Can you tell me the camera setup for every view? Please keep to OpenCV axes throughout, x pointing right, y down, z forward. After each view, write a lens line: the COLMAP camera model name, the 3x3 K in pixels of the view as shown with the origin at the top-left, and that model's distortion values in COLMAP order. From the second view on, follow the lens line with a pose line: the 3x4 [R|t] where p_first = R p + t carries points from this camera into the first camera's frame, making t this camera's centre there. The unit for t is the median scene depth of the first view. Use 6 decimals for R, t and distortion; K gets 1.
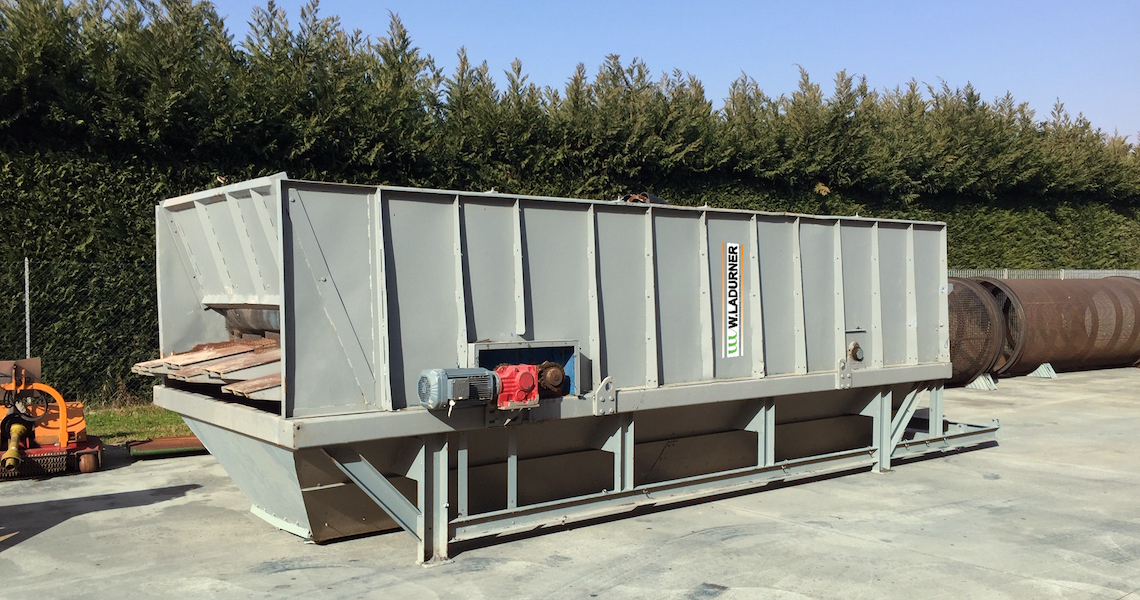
lens RADIAL K [[988.0, 0, 570.0], [0, 988.0, 300.0], [0, 0, 1]] dist [0.046985, 0.000815]
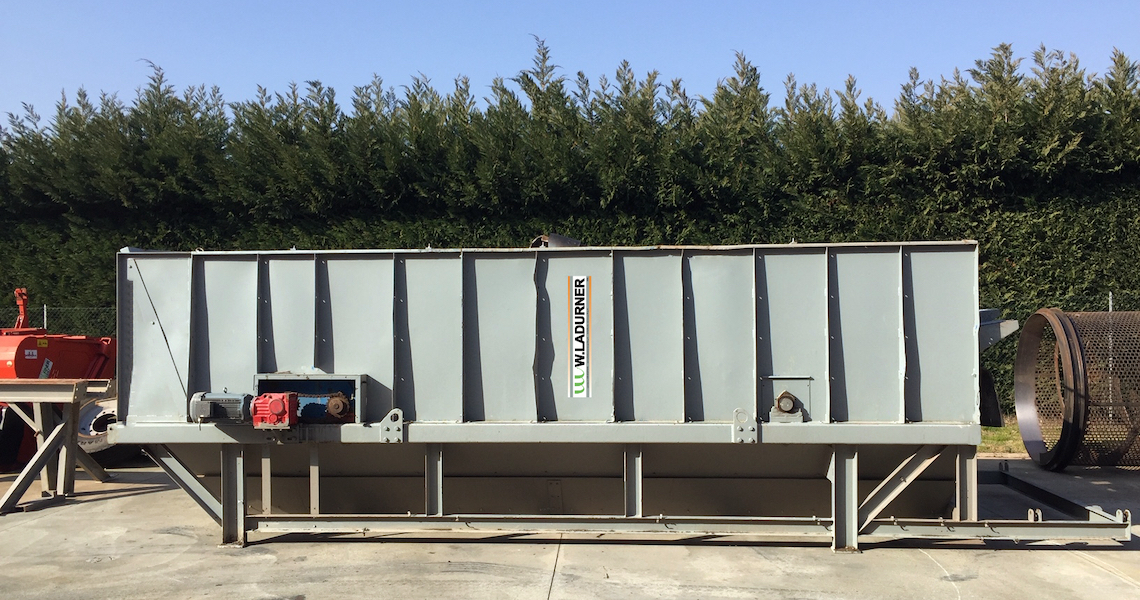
lens RADIAL K [[931.0, 0, 567.4], [0, 931.0, 326.9], [0, 0, 1]] dist [0.059008, 0.000051]
pose [[0.728955, 0.007588, -0.684520, 0.840272], [-0.003679, 0.999968, 0.007168, -0.021395], [0.684552, -0.002707, 0.728959, 0.347255]]
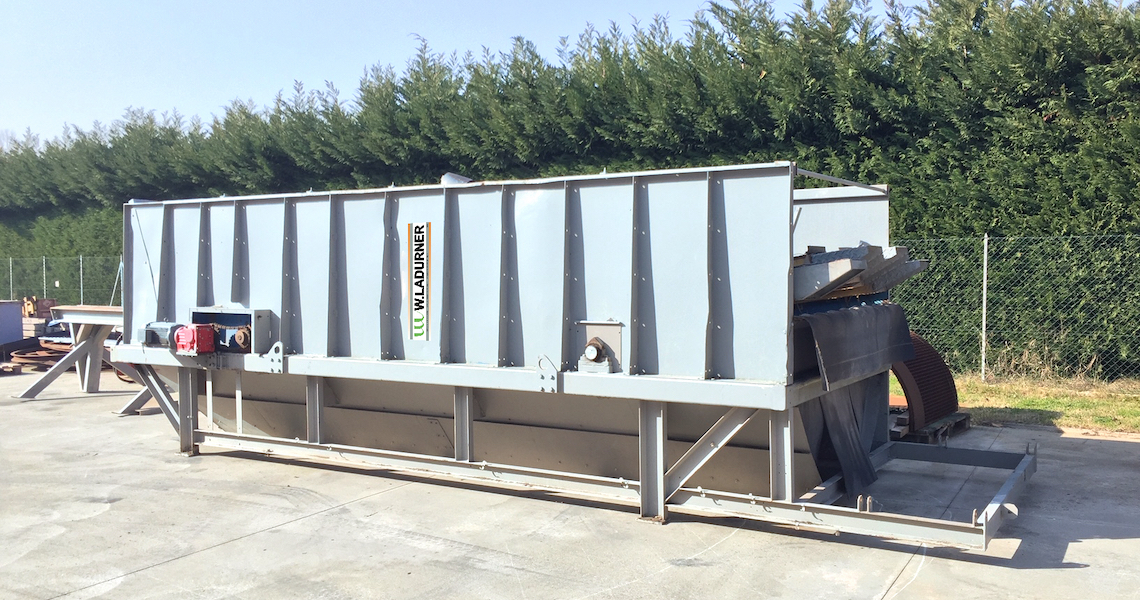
lens RADIAL K [[922.4, 0, 570.0], [0, 922.4, 300.0], [0, 0, 1]] dist [0.090582, -0.125861]
pose [[0.352464, 0.039767, -0.934980, 1.142986], [-0.003665, 0.999148, 0.041115, -0.019906], [0.935818, -0.011065, 0.352309, 0.878213]]
